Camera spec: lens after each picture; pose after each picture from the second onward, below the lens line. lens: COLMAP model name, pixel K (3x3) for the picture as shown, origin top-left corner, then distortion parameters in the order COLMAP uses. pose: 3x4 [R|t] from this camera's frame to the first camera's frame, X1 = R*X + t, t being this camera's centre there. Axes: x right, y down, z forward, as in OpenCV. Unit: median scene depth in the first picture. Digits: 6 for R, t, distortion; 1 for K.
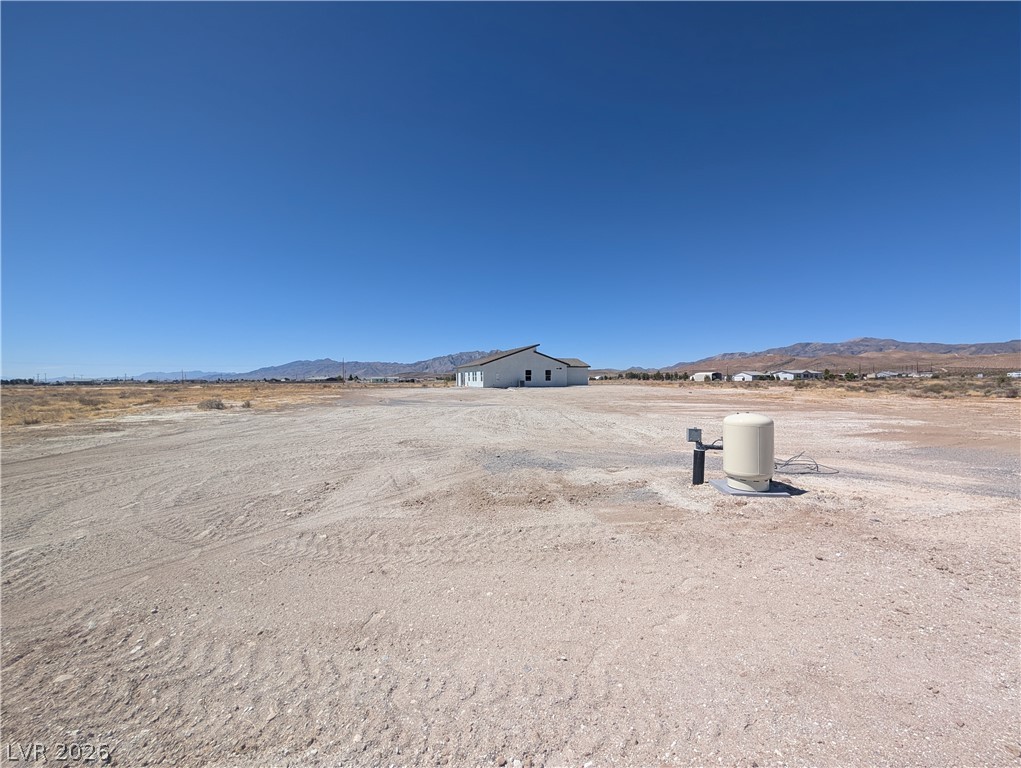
lens RADIAL K [[391.1, 0, 510.5], [0, 391.1, 384.0], [0, 0, 1]] dist [-0.001325, -0.000167]
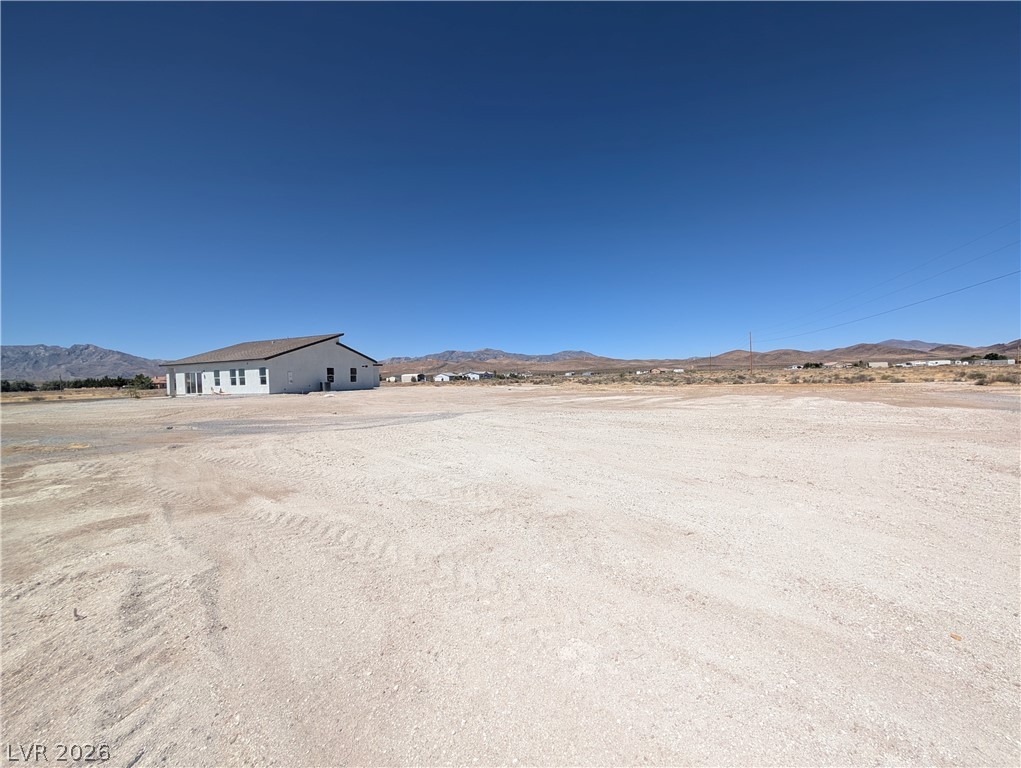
lens RADIAL K [[383.2, 0, 512.4], [0, 383.2, 382.8], [0, 0, 1]] dist [0.000943, -0.000401]
pose [[0.691321, -0.023692, 0.722159, -0.223089], [0.030803, 0.999520, 0.003304, 0.000806], [-0.721891, 0.019961, 0.691719, 0.233805]]
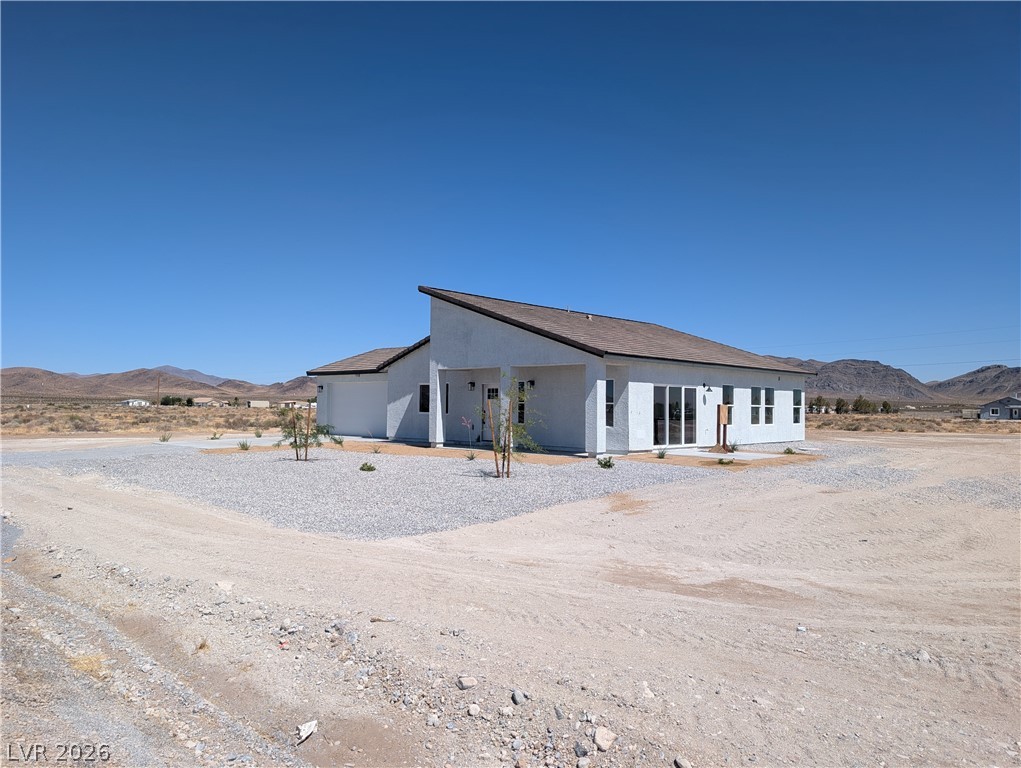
lens RADIAL K [[737.1, 0, 503.0], [0, 737.1, 383.4], [0, 0, 1]] dist [0.019885, -0.020538]
pose [[-0.431130, 0.033129, 0.901682, -0.477235], [0.000342, 0.999332, -0.036553, -0.015960], [-0.902290, -0.015450, -0.430853, 1.342515]]
